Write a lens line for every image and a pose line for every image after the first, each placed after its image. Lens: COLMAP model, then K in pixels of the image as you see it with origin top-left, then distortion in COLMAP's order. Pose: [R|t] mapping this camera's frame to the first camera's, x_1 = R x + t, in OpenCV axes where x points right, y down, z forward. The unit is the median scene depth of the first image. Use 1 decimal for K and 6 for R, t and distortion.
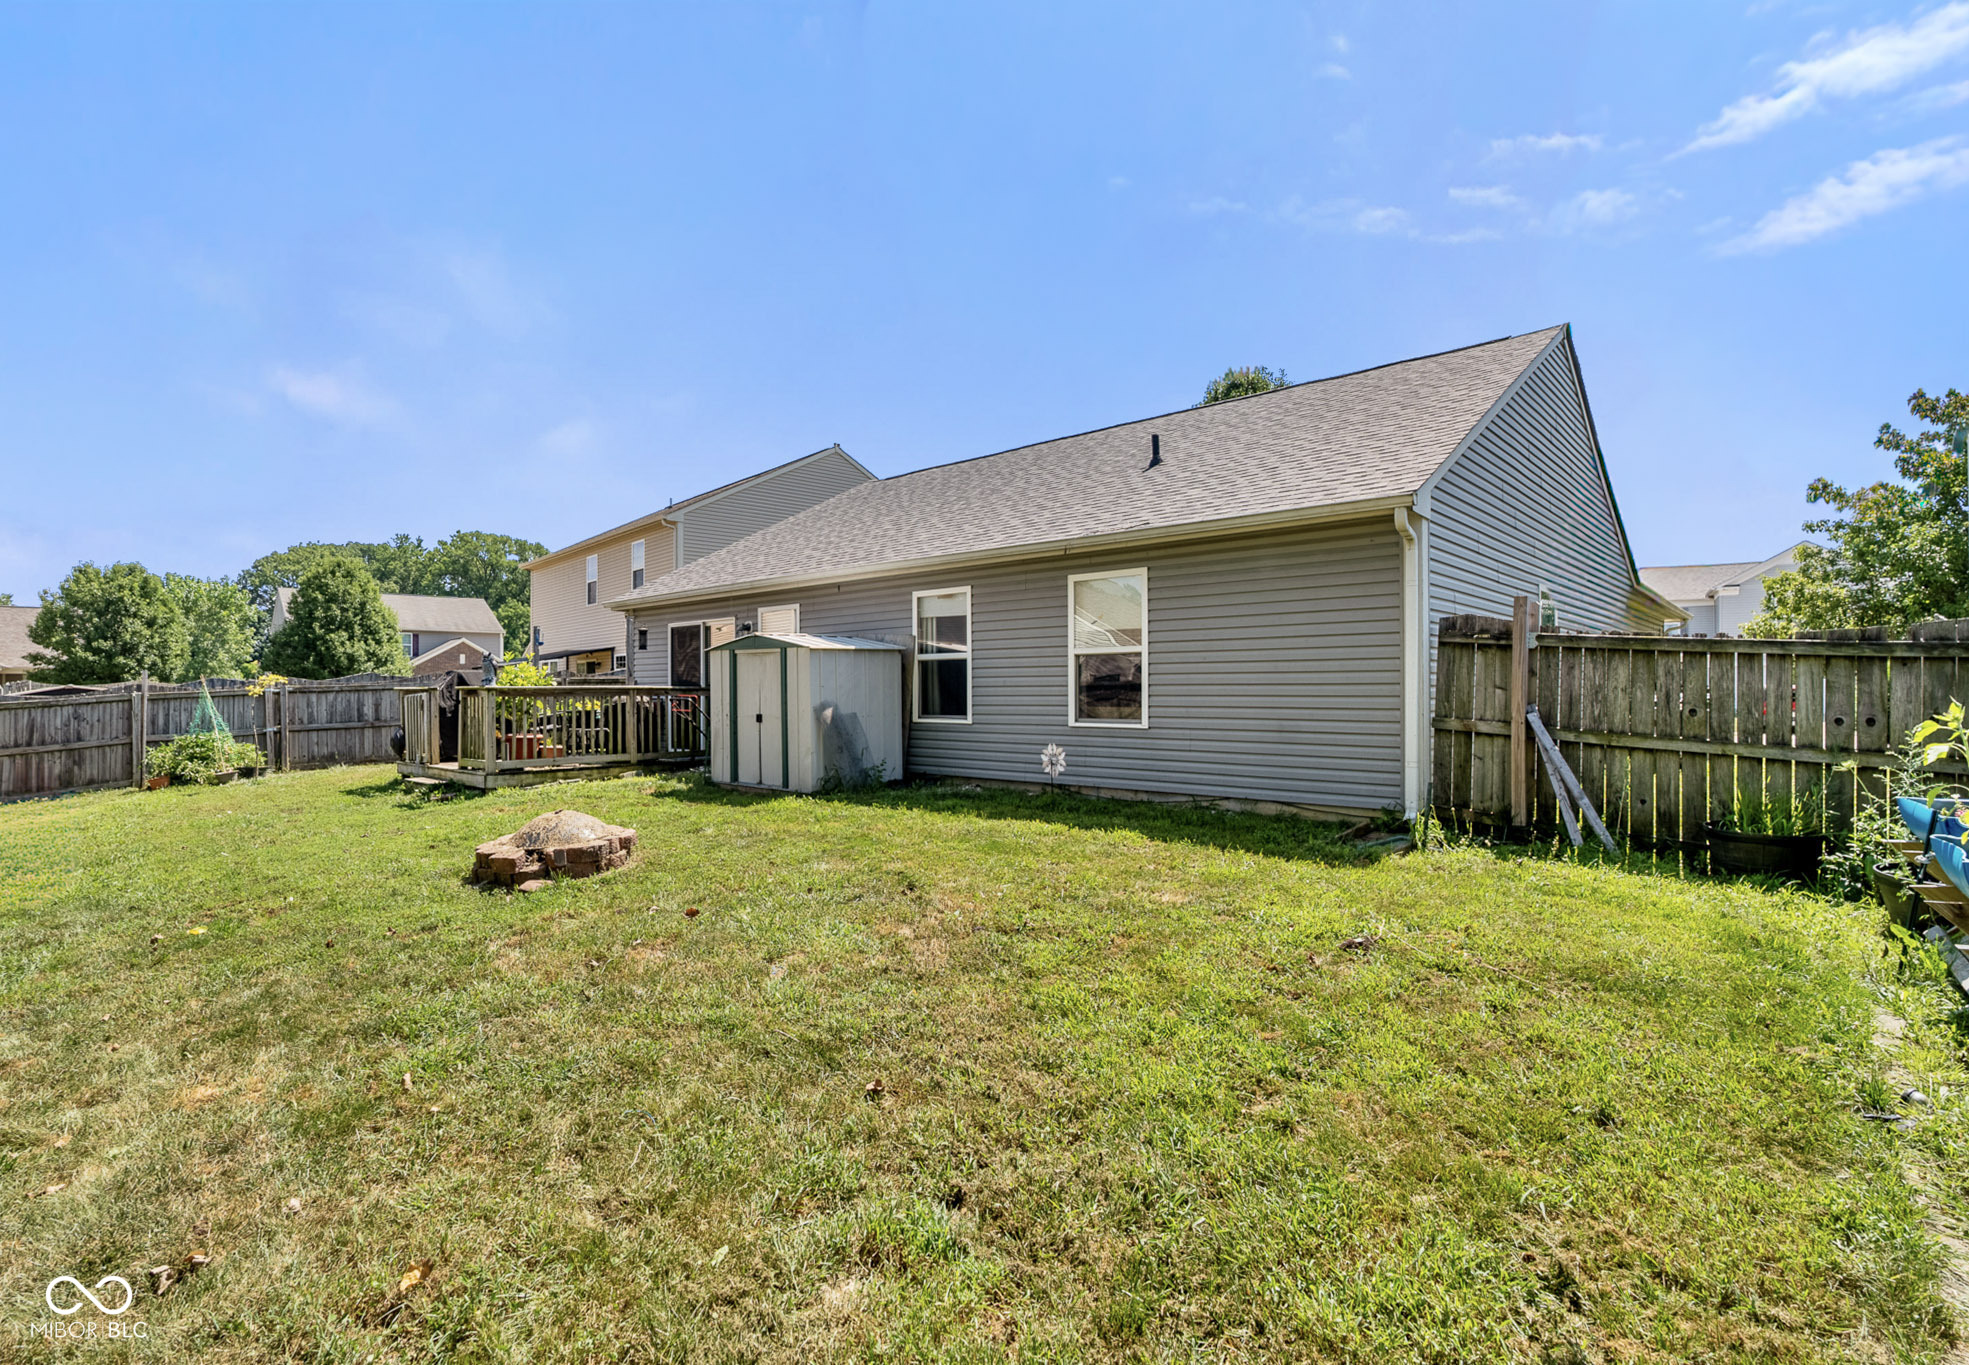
lens RADIAL K [[950.3, 0, 984.5], [0, 950.3, 682.5], [0, 0, 1]] dist [0.078095, -0.000009]
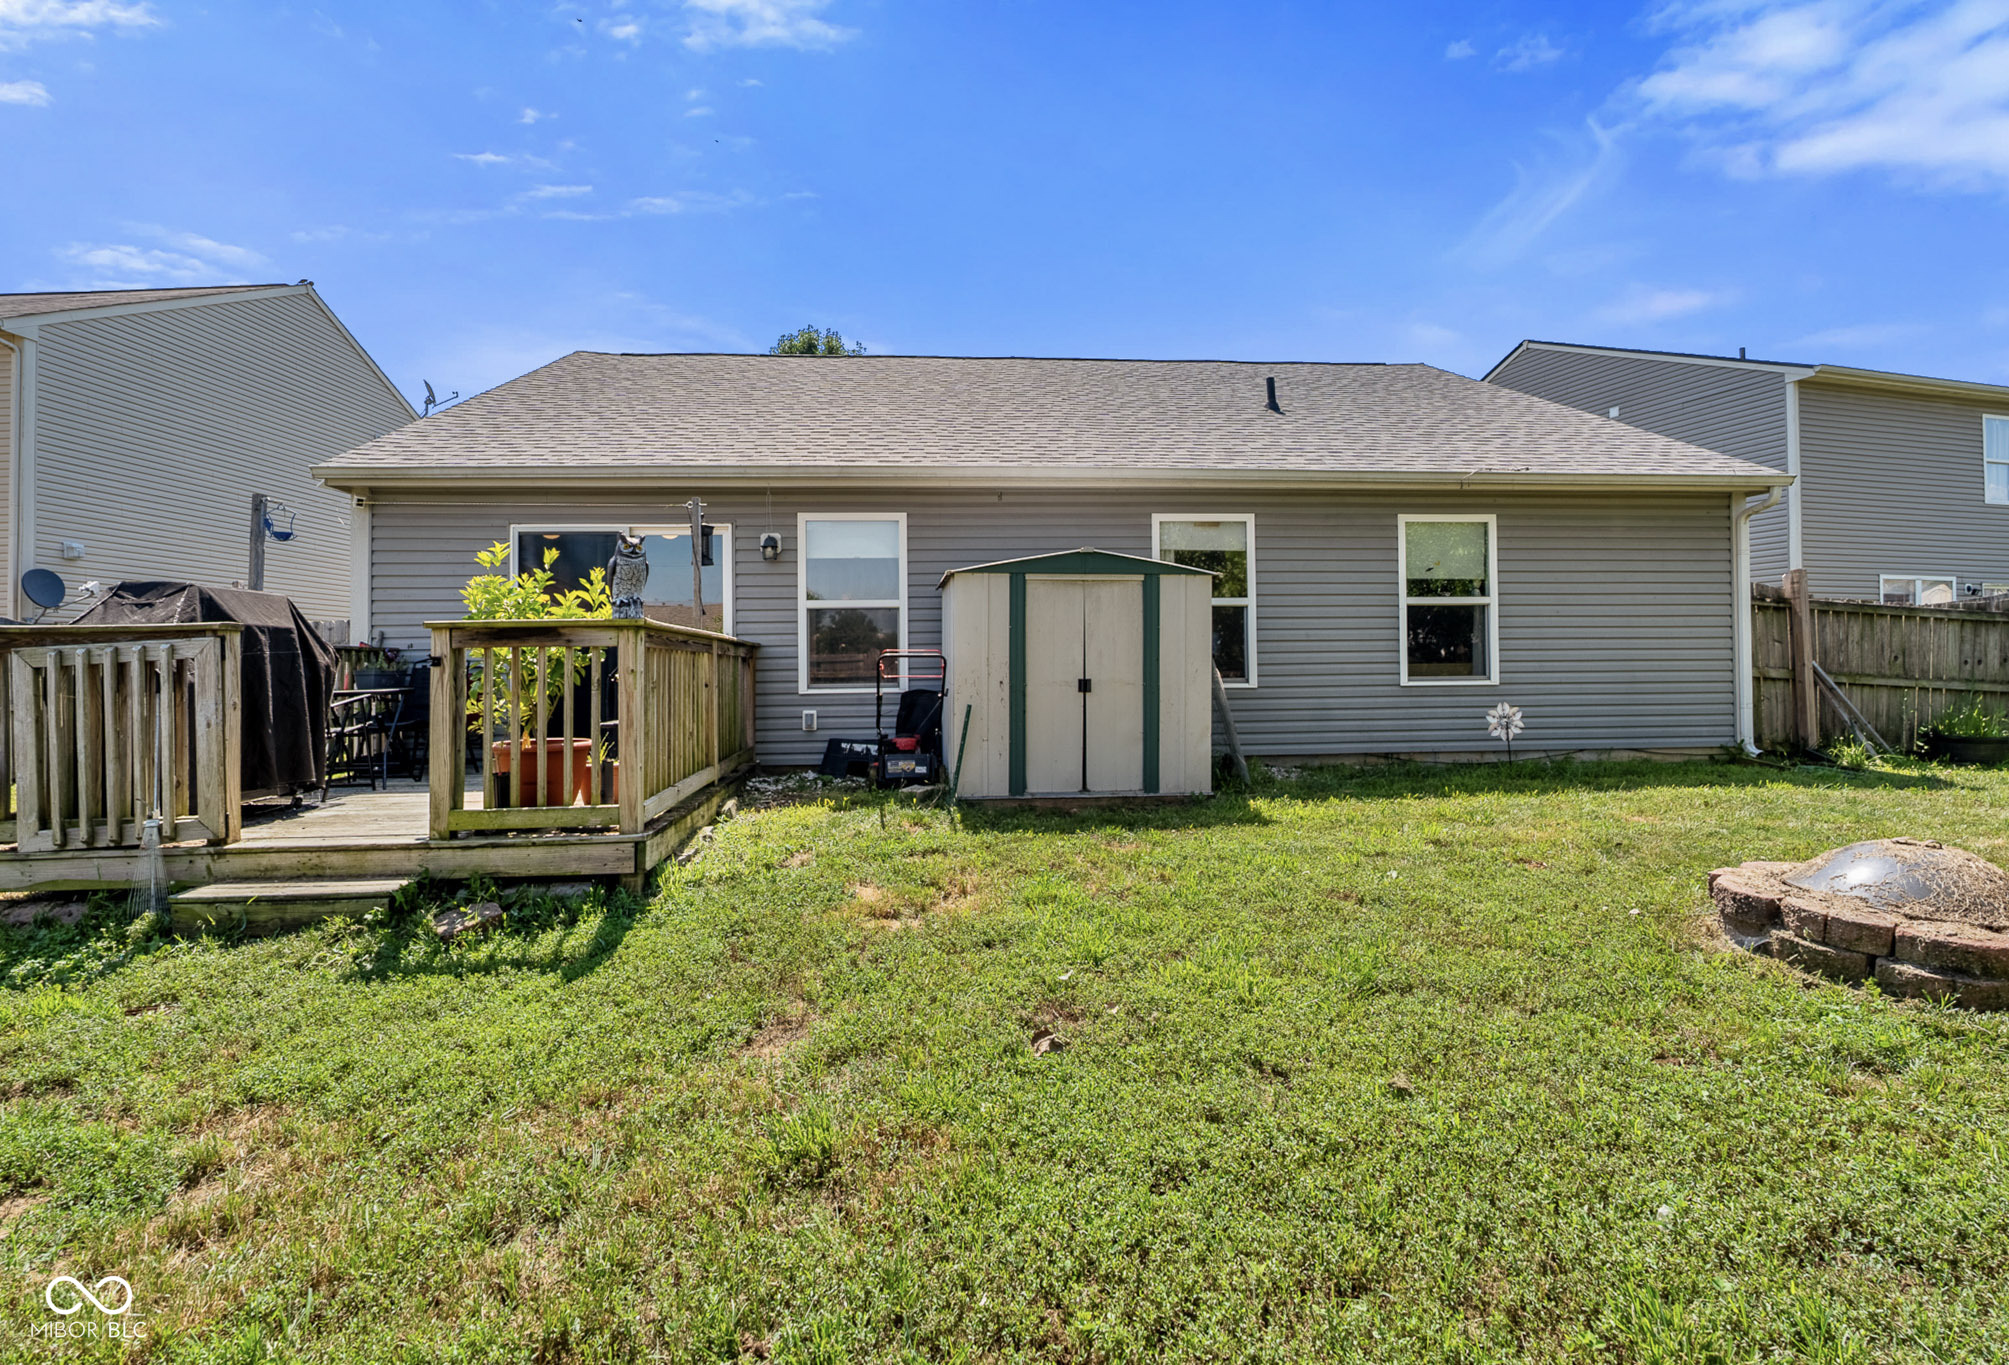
lens RADIAL K [[887.4, 0, 1004.3], [0, 887.4, 635.3], [0, 0, 1]] dist [0.004790, 0.000262]
pose [[0.701618, 0.011944, 0.712453, -0.752114], [-0.001753, 0.999885, -0.015037, 0.012639], [-0.712551, 0.009301, 0.701558, 0.684632]]
